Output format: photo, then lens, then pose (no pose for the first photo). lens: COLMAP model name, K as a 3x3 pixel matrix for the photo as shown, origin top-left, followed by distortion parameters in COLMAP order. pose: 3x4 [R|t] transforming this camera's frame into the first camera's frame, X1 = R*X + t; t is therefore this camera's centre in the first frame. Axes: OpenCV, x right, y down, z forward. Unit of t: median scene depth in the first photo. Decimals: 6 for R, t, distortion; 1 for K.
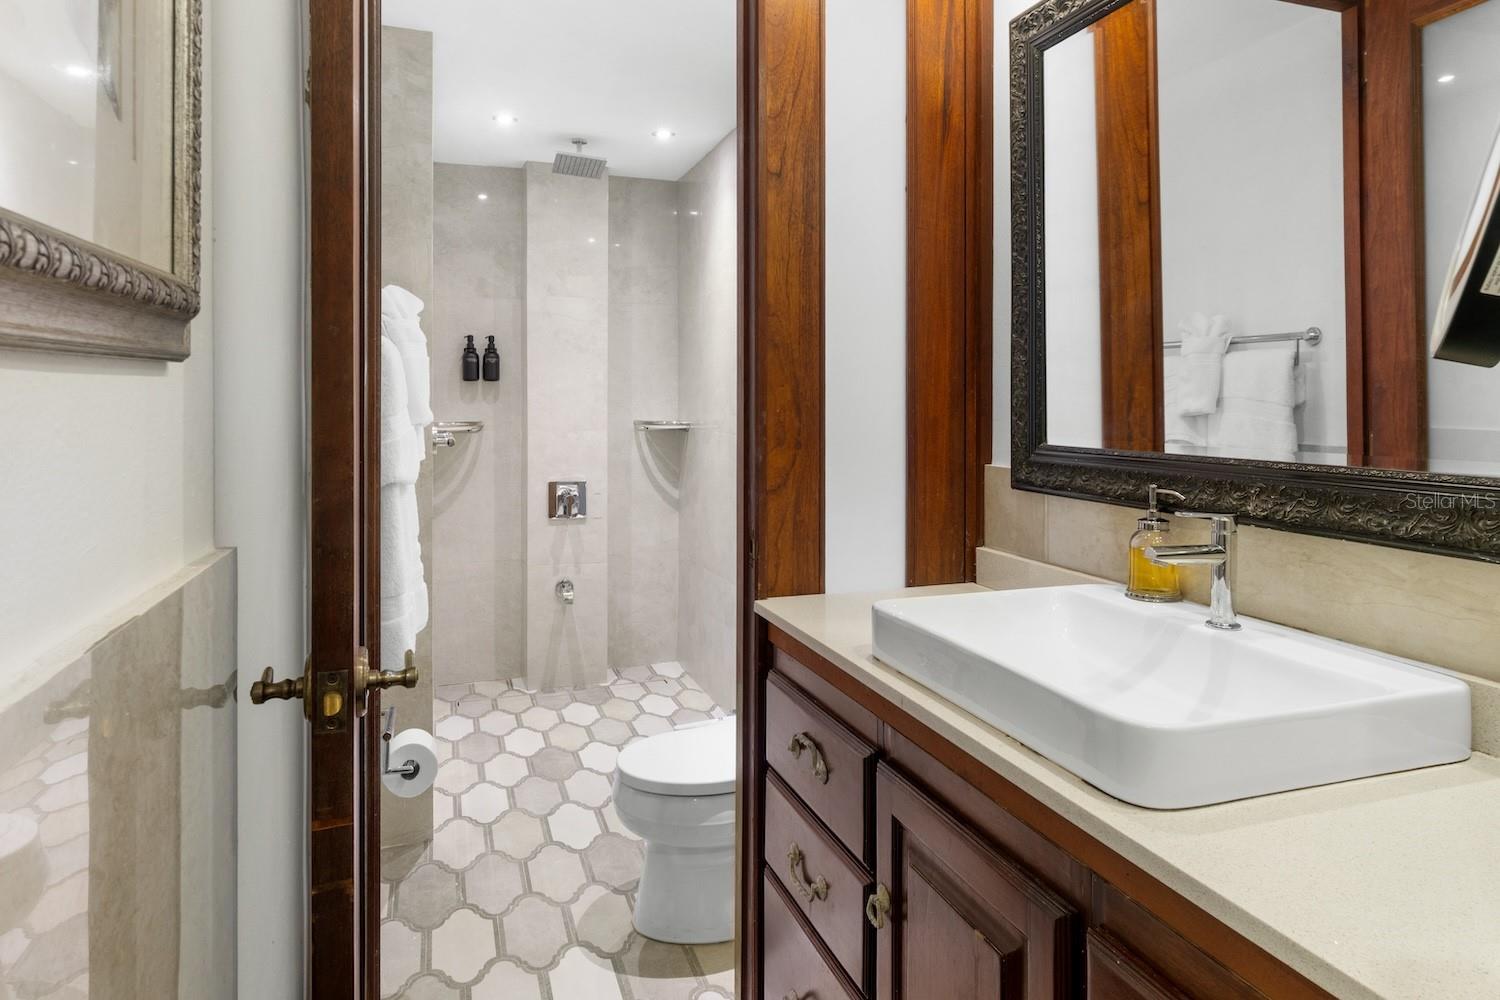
lens RADIAL K [[854.3, 0, 750.1], [0, 854.3, 458.8], [0, 0, 1]] dist [0.006392, 0.000238]
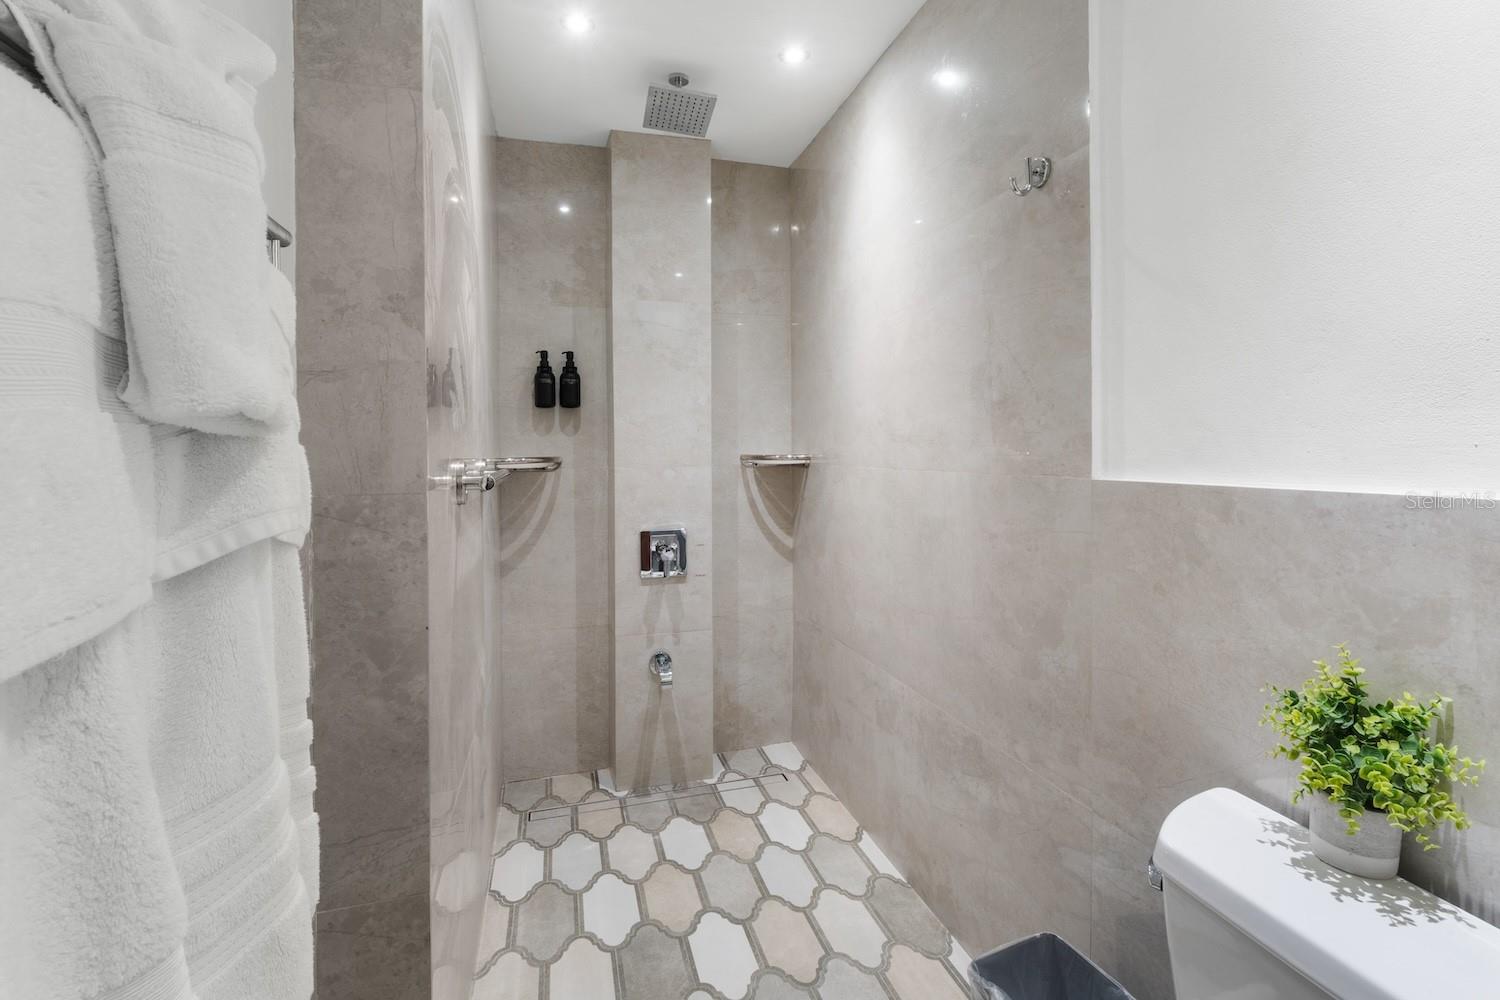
lens RADIAL K [[665.7, 0, 749.8], [0, 665.7, 496.3], [0, 0, 1]] dist [-0.001497, -0.000082]
pose [[0.997910, -0.004674, -0.064446, -0.091178], [0.005236, 0.999950, 0.008563, -0.010601], [0.064403, -0.008883, 0.997884, 0.376067]]
